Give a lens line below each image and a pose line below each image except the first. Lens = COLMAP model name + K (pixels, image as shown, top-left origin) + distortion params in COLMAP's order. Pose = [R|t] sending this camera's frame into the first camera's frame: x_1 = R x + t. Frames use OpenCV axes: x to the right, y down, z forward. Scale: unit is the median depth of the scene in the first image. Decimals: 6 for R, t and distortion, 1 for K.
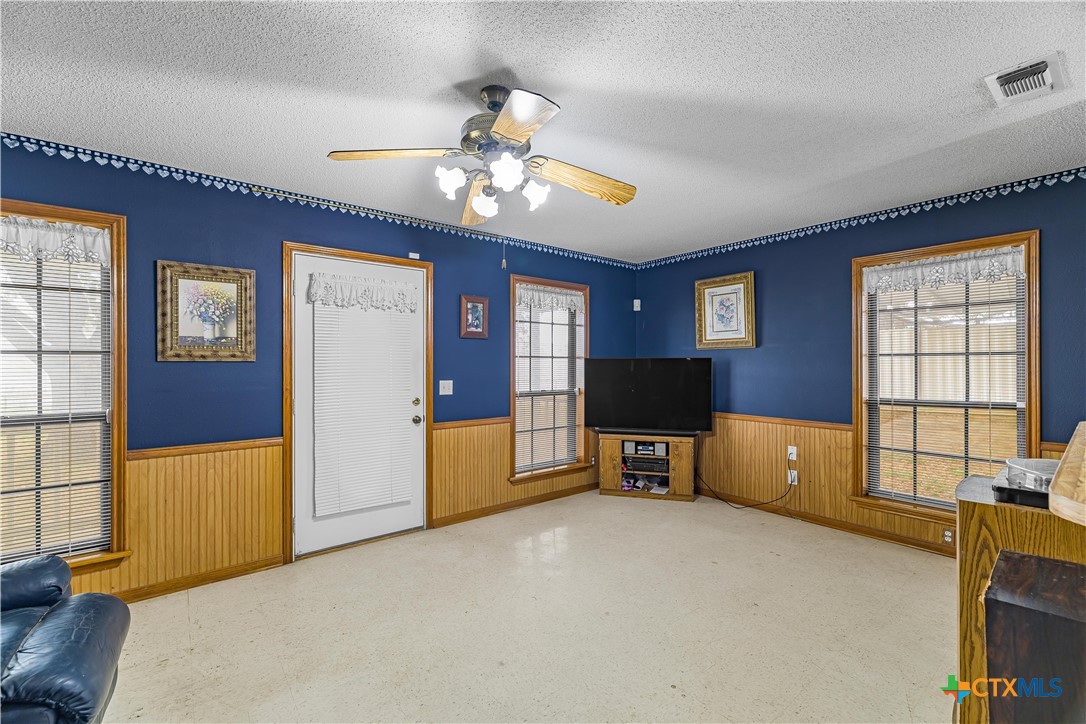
lens RADIAL K [[453.7, 0, 537.2], [0, 453.7, 361.5], [0, 0, 1]] dist [0.004518, 0.000485]
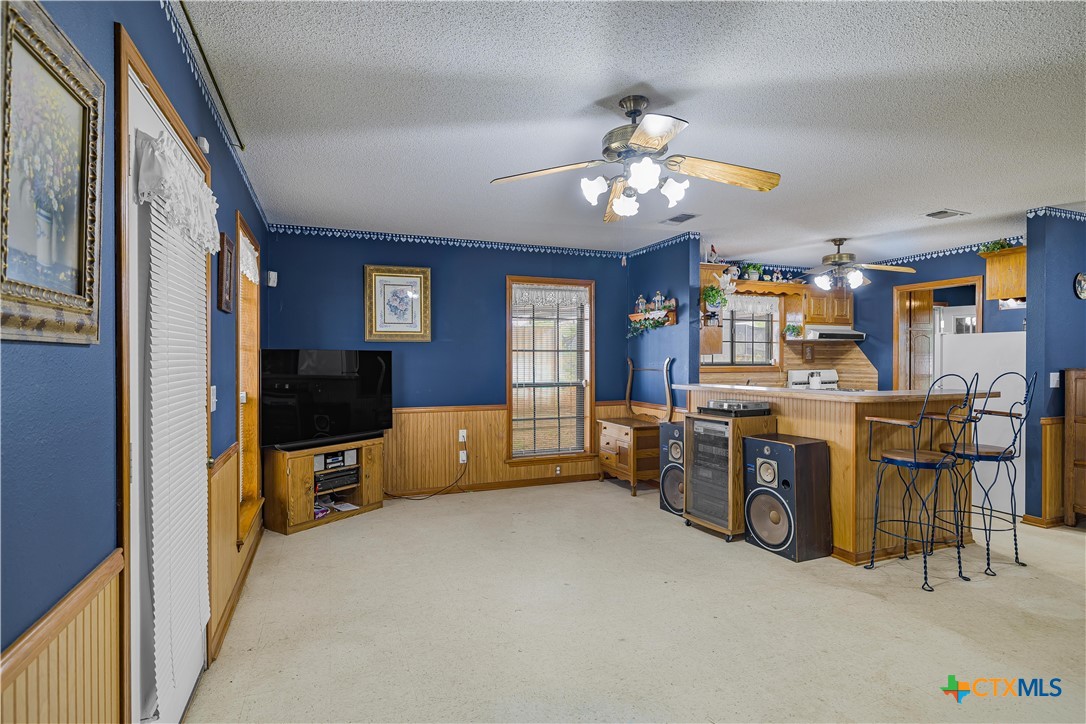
lens RADIAL K [[546.0, 0, 541.1], [0, 546.0, 362.1], [0, 0, 1]] dist [-0.001704, 0.000146]
pose [[0.299433, -0.007198, 0.954090, -0.627344], [-0.006343, 0.999934, 0.009534, 0.002753], [-0.954096, -0.008906, 0.299367, 0.373910]]
